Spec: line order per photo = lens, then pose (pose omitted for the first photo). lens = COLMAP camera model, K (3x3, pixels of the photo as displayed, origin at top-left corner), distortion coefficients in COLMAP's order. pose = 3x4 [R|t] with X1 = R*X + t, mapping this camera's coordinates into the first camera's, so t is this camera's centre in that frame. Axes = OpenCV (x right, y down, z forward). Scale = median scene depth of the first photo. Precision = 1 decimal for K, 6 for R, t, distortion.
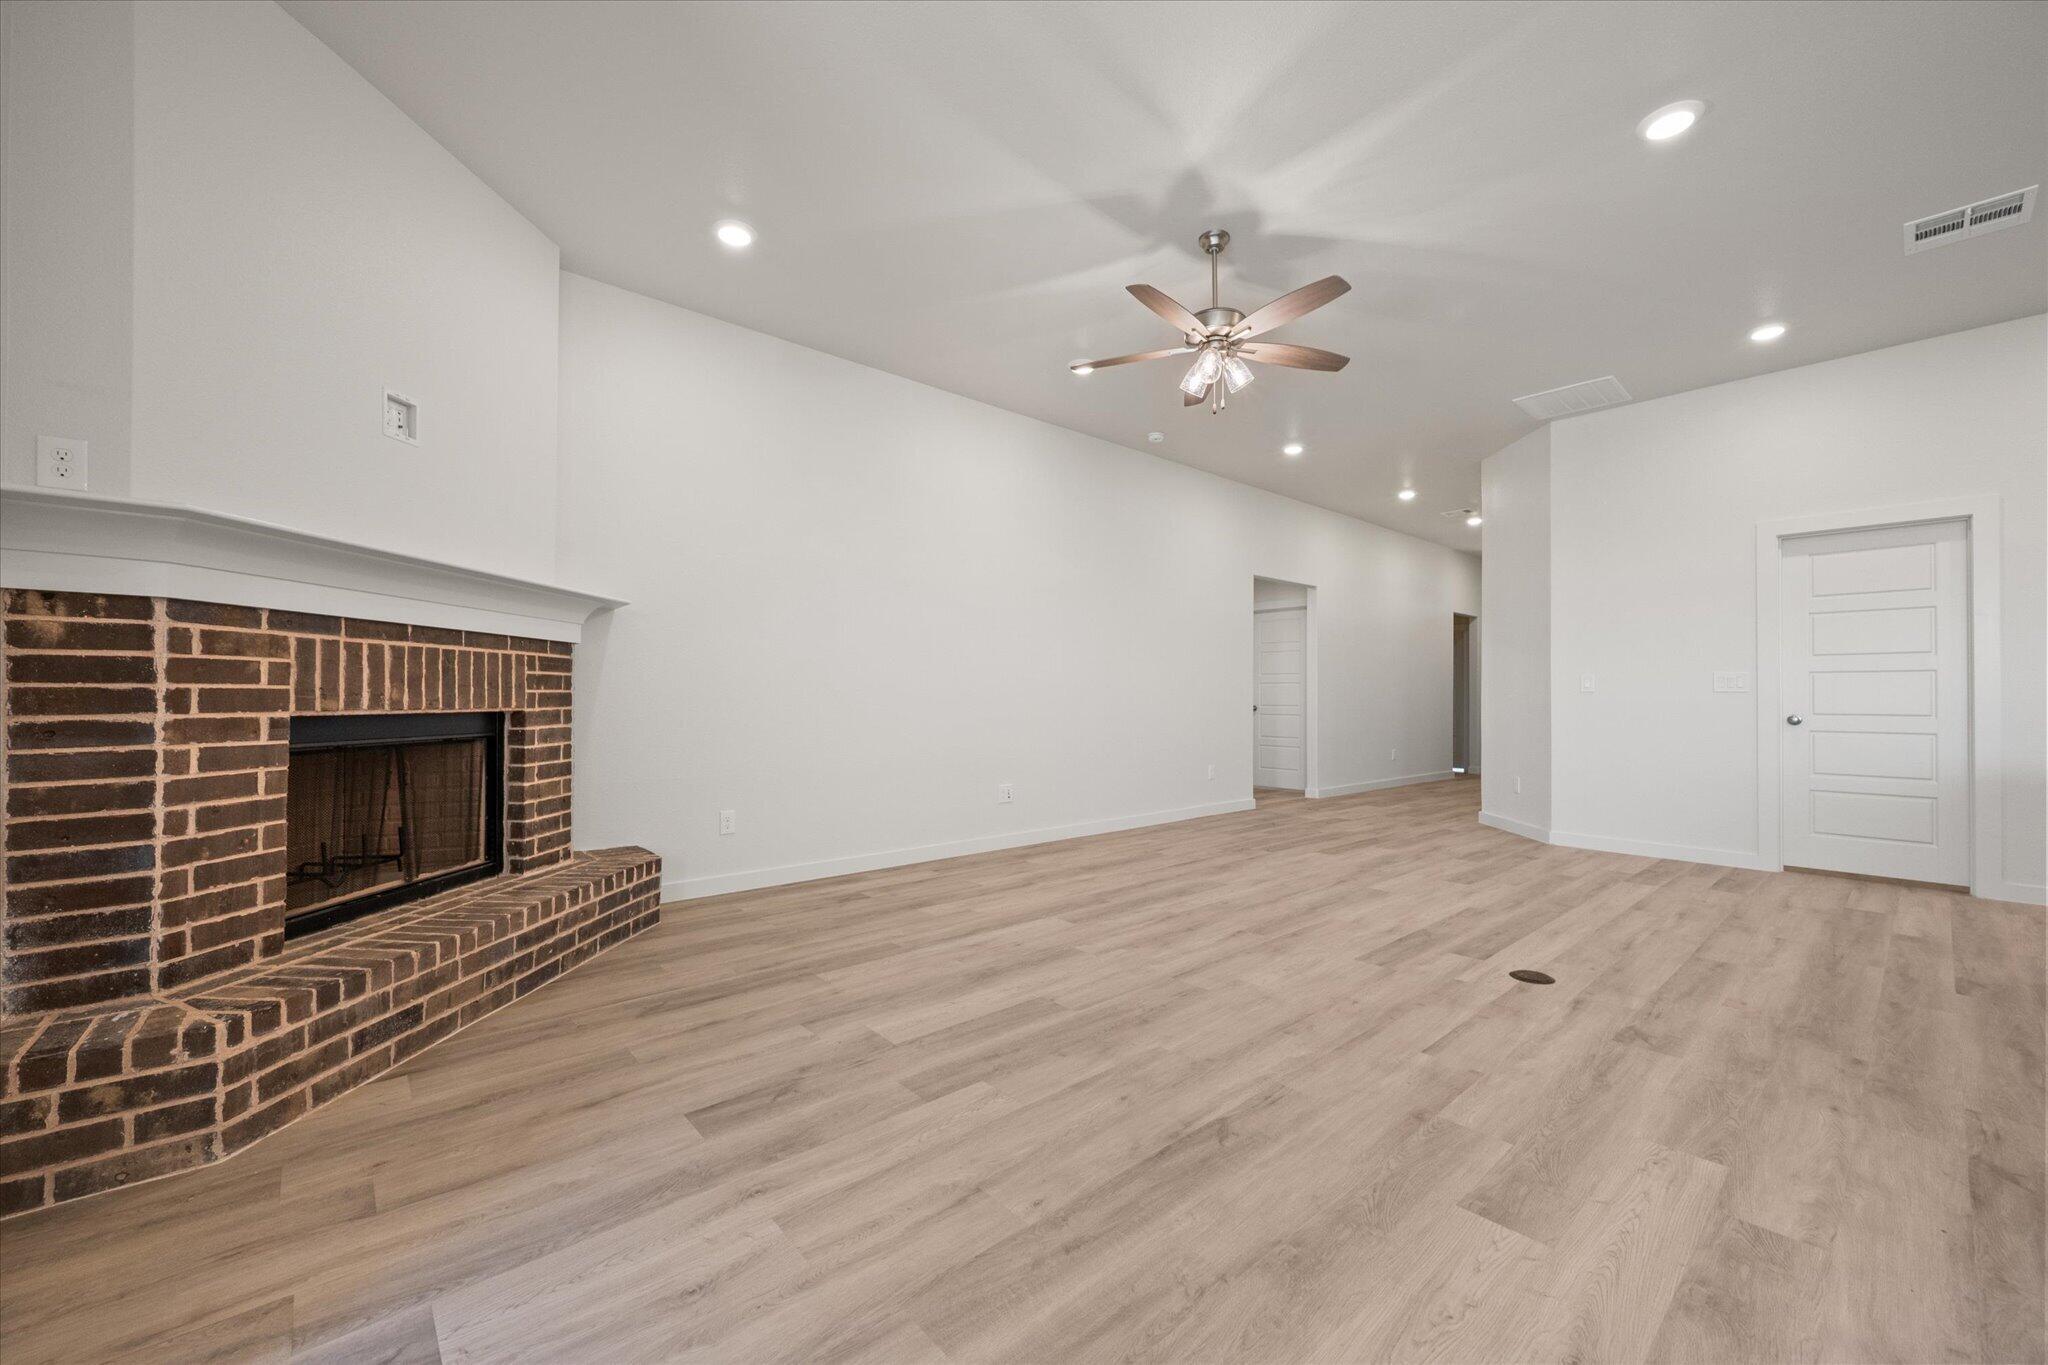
lens RADIAL K [[807.1, 0, 1025.1], [0, 807.1, 690.7], [0, 0, 1]] dist [-0.001716, 0.000323]
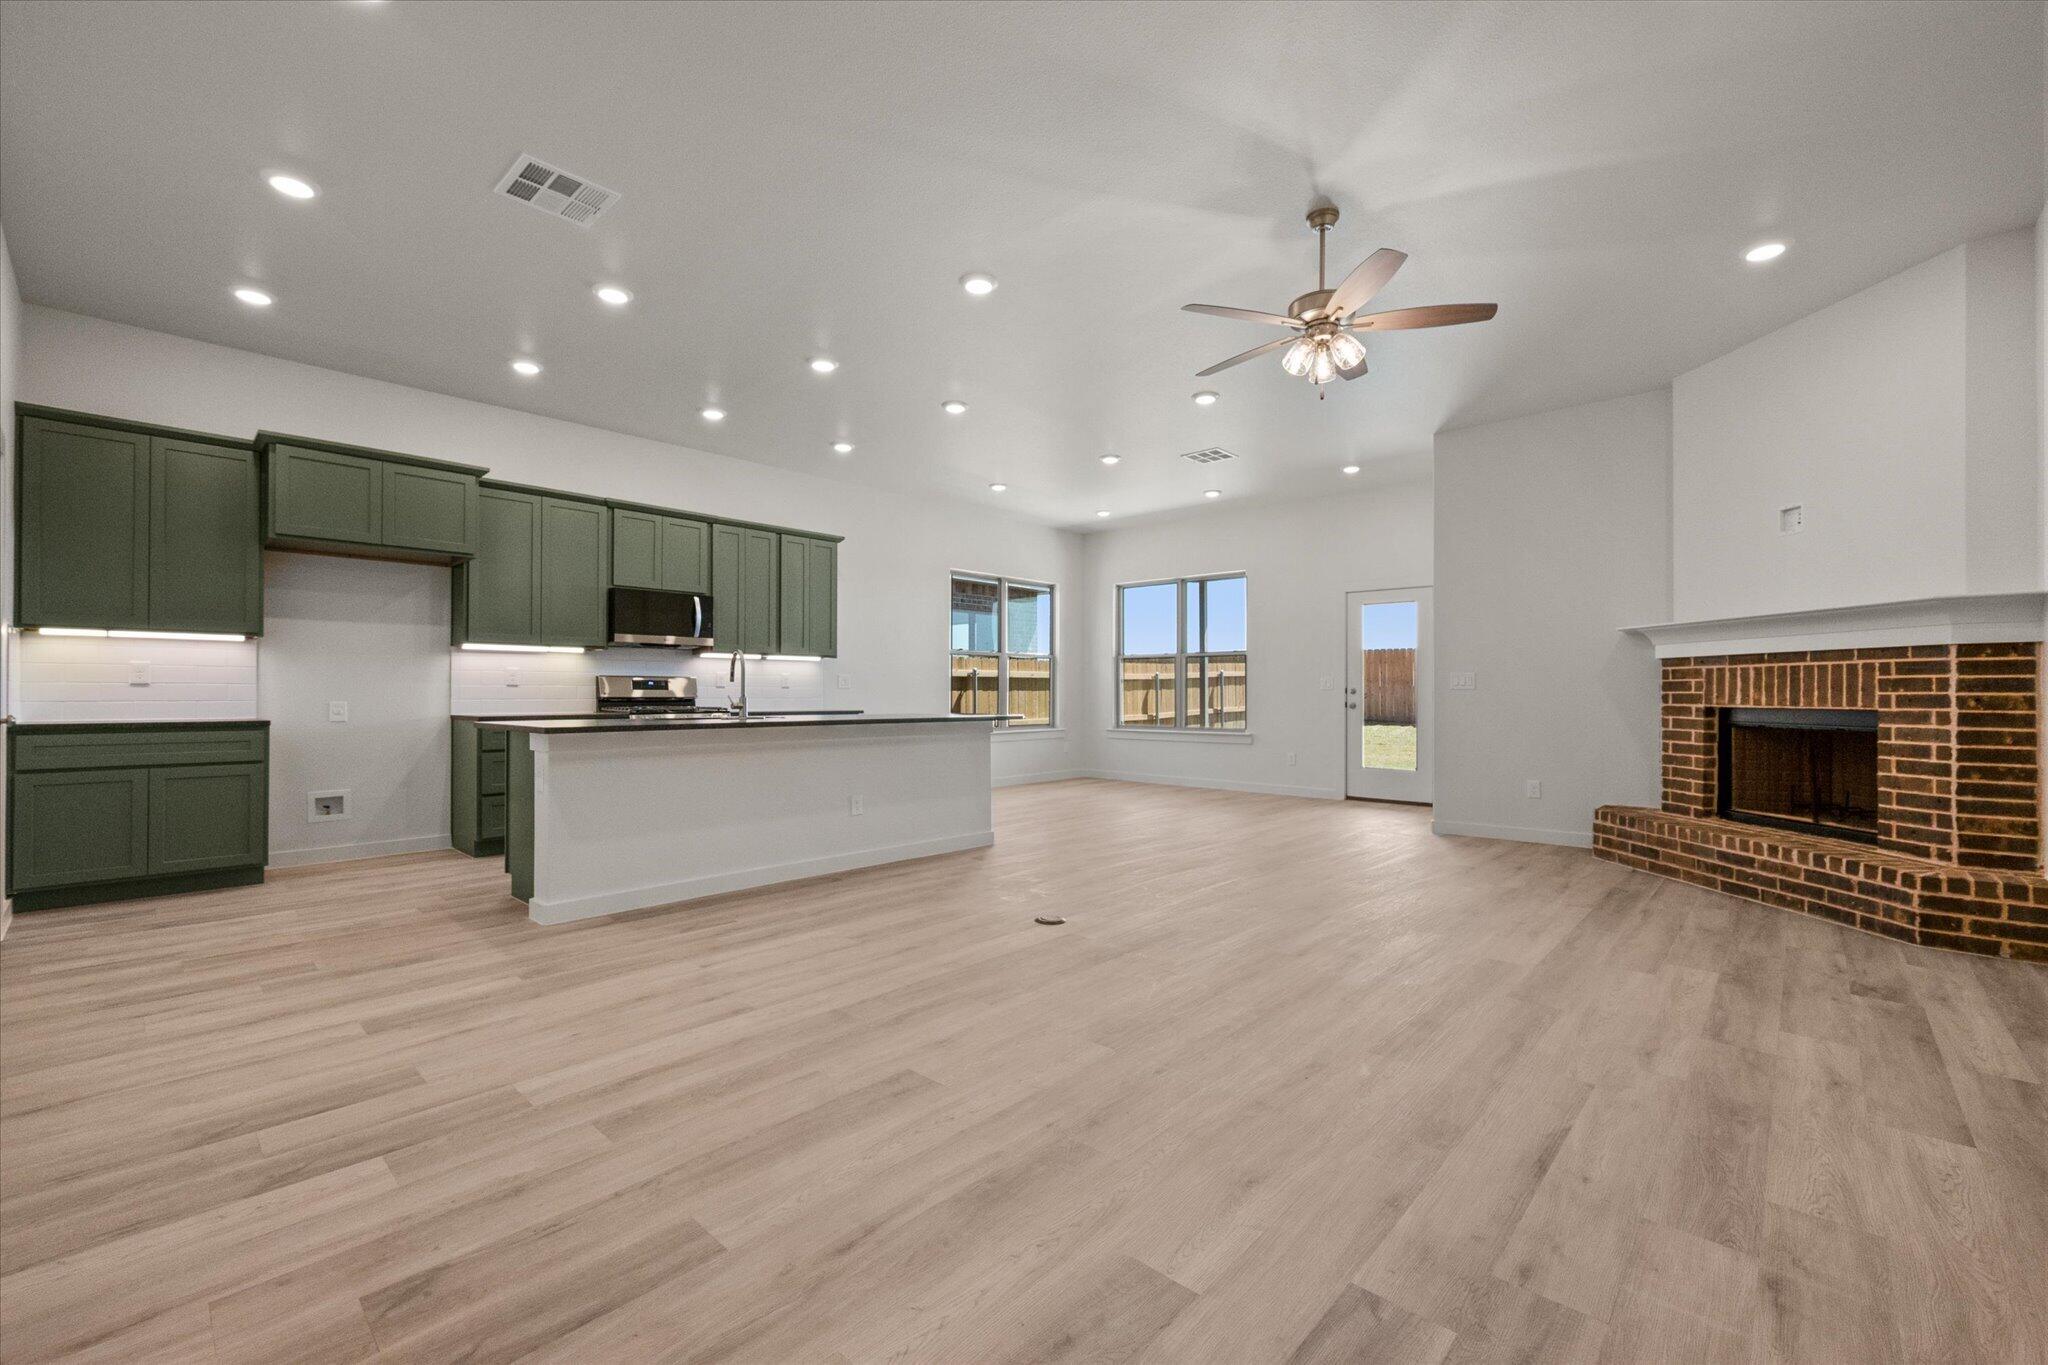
lens RADIAL K [[841.8, 0, 1020.2], [0, 841.8, 689.2], [0, 0, 1]] dist [-0.000248, 0.000166]
pose [[-0.995807, -0.006425, -0.091253, 0.727019], [-0.005236, 0.999898, -0.013258, 0.017243], [0.091329, -0.012725, -0.995739, 2.092315]]
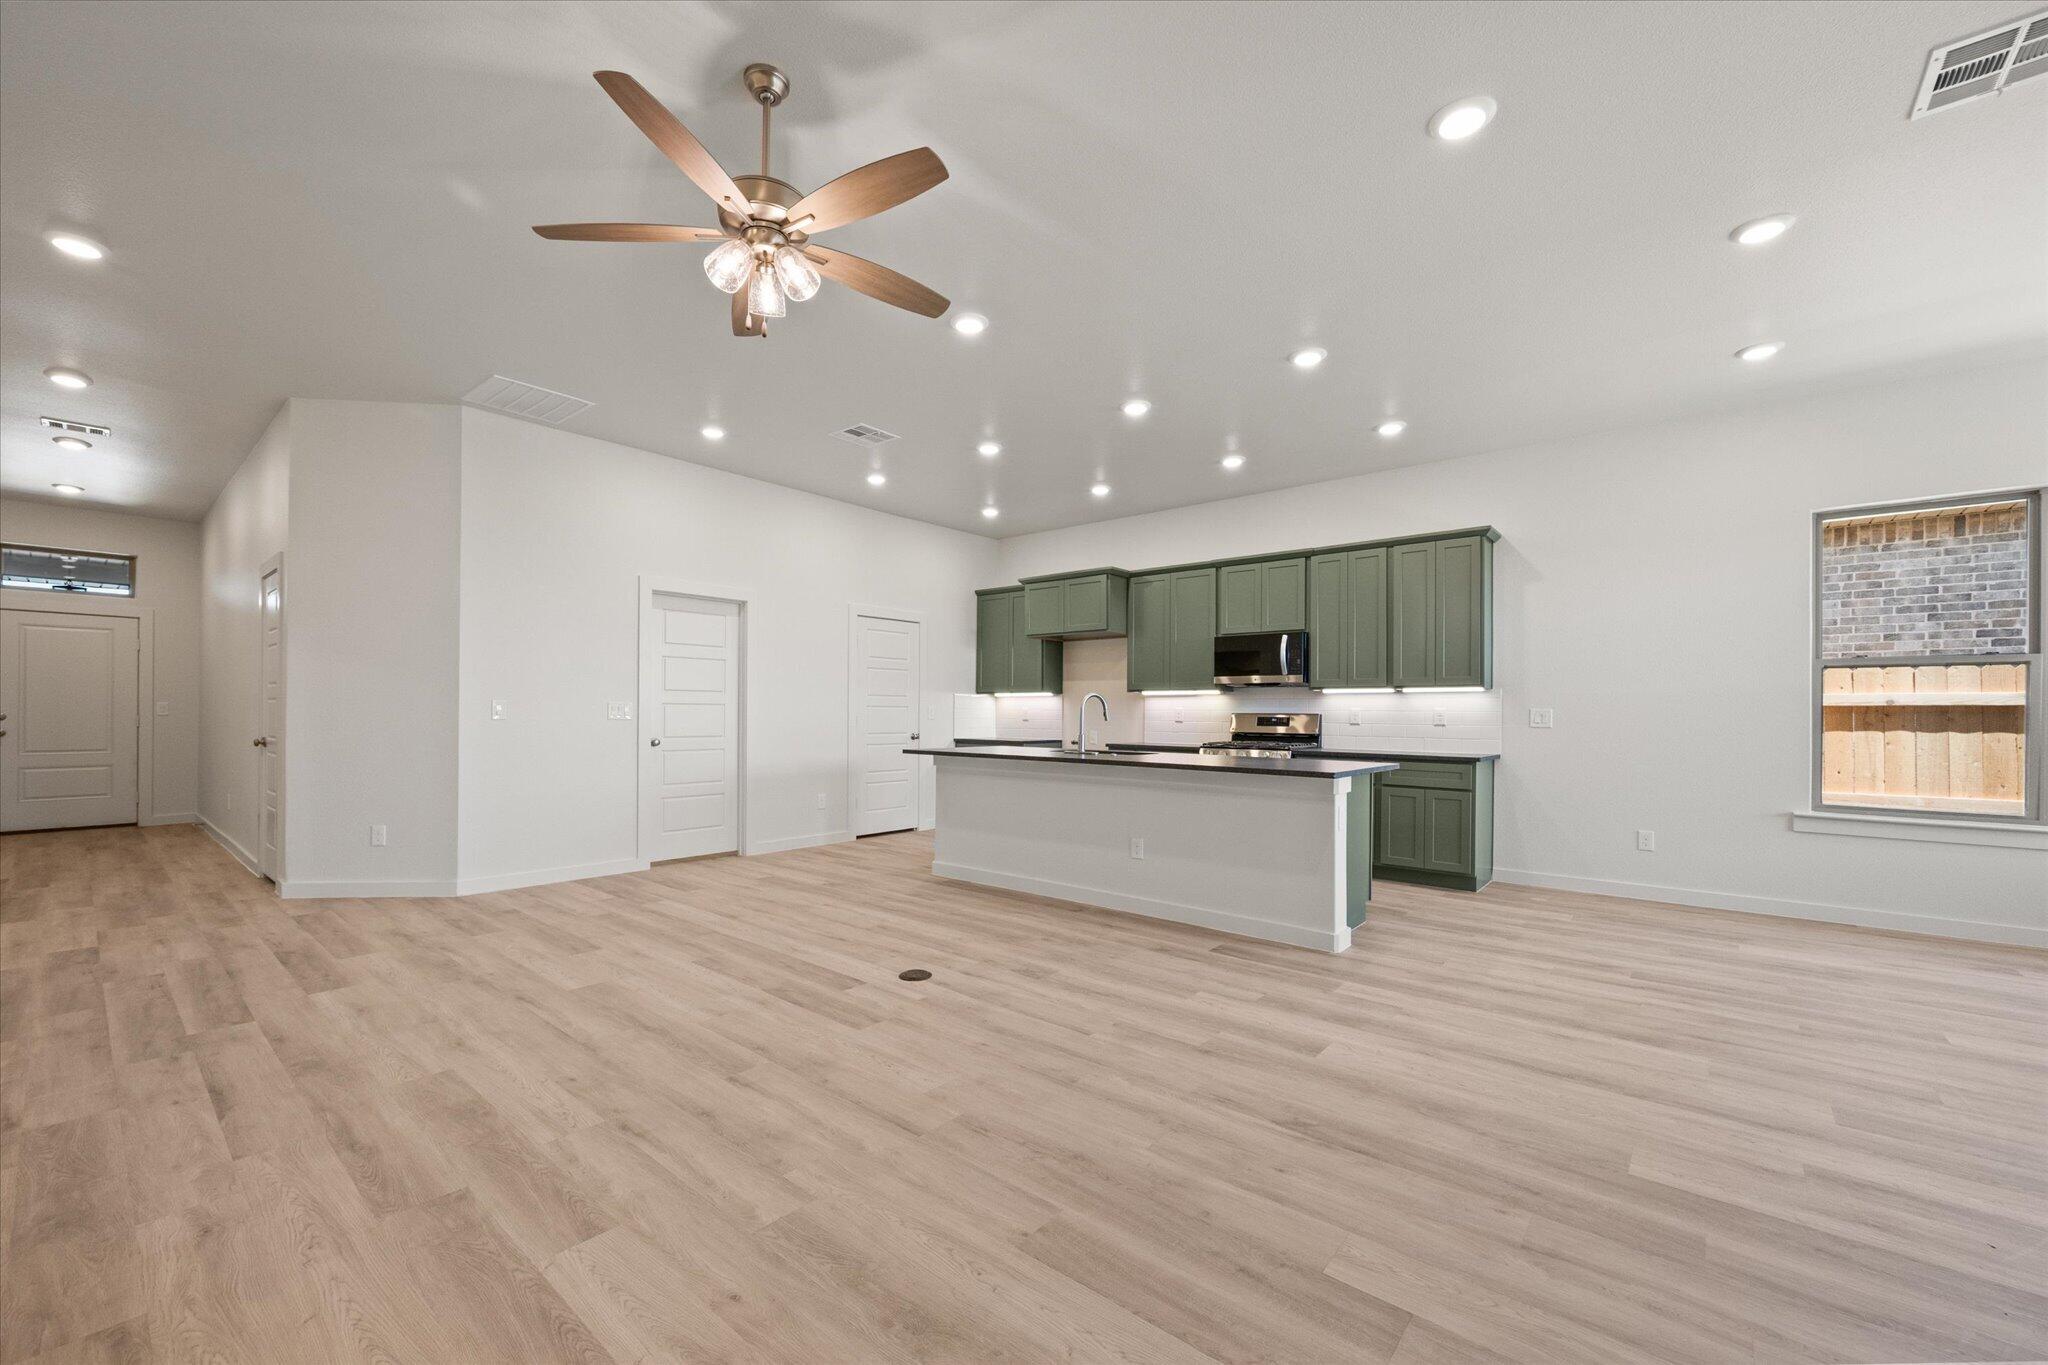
lens RADIAL K [[807.1, 0, 1023.6], [0, 807.1, 714.6], [0, 0, 1]] dist [-0.001716, 0.000323]
pose [[-0.145770, -0.006571, 0.989297, -0.511812], [-0.017099, 0.999845, 0.004122, -0.030553], [-0.989171, -0.016315, -0.145860, 0.936013]]
